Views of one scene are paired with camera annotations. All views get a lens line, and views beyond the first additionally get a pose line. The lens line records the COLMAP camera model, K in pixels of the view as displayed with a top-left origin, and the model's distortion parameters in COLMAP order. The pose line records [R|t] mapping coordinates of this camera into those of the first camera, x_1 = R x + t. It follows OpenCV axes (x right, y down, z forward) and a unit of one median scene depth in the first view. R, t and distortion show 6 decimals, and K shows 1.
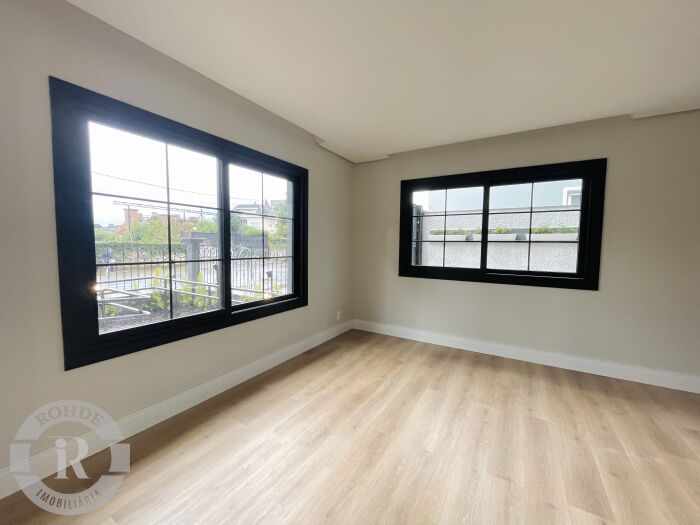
lens RADIAL K [[282.6, 0, 348.4], [0, 282.6, 261.8], [0, 0, 1]] dist [-0.001698, 0.000264]
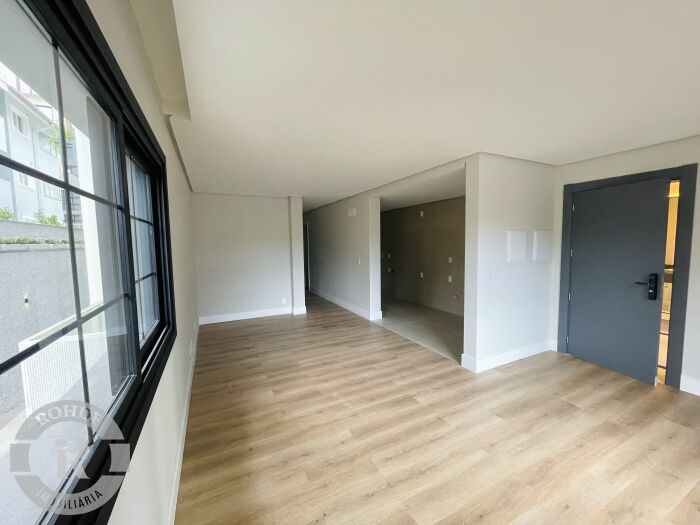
lens RADIAL K [[282.6, 0, 348.4], [0, 282.6, 261.8], [0, 0, 1]] dist [-0.001698, 0.000264]
pose [[-0.845445, -0.035466, 0.532884, 0.092621], [0.036159, 0.991702, 0.123372, -0.147834], [-0.532837, 0.123573, -0.837146, 1.212391]]
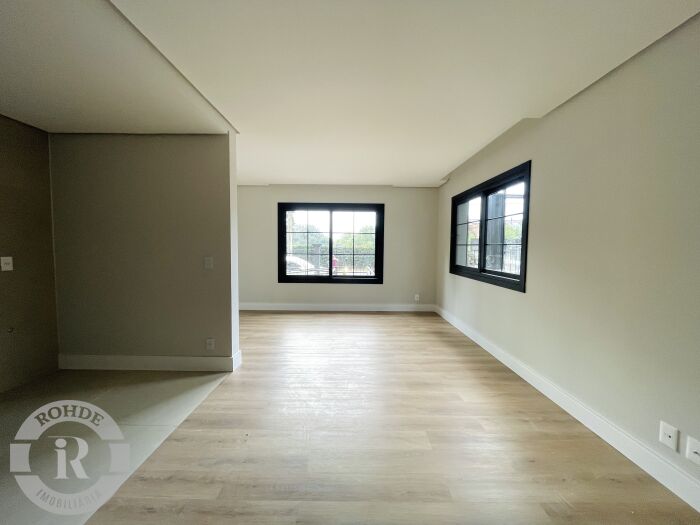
lens RADIAL K [[282.6, 0, 348.4], [0, 282.6, 261.8], [0, 0, 1]] dist [-0.001698, 0.000264]
pose [[0.520767, 0.040984, -0.852714, 1.253864], [-0.055315, 0.998368, 0.014203, 0.010510], [0.851905, 0.039772, 0.522184, -0.054162]]
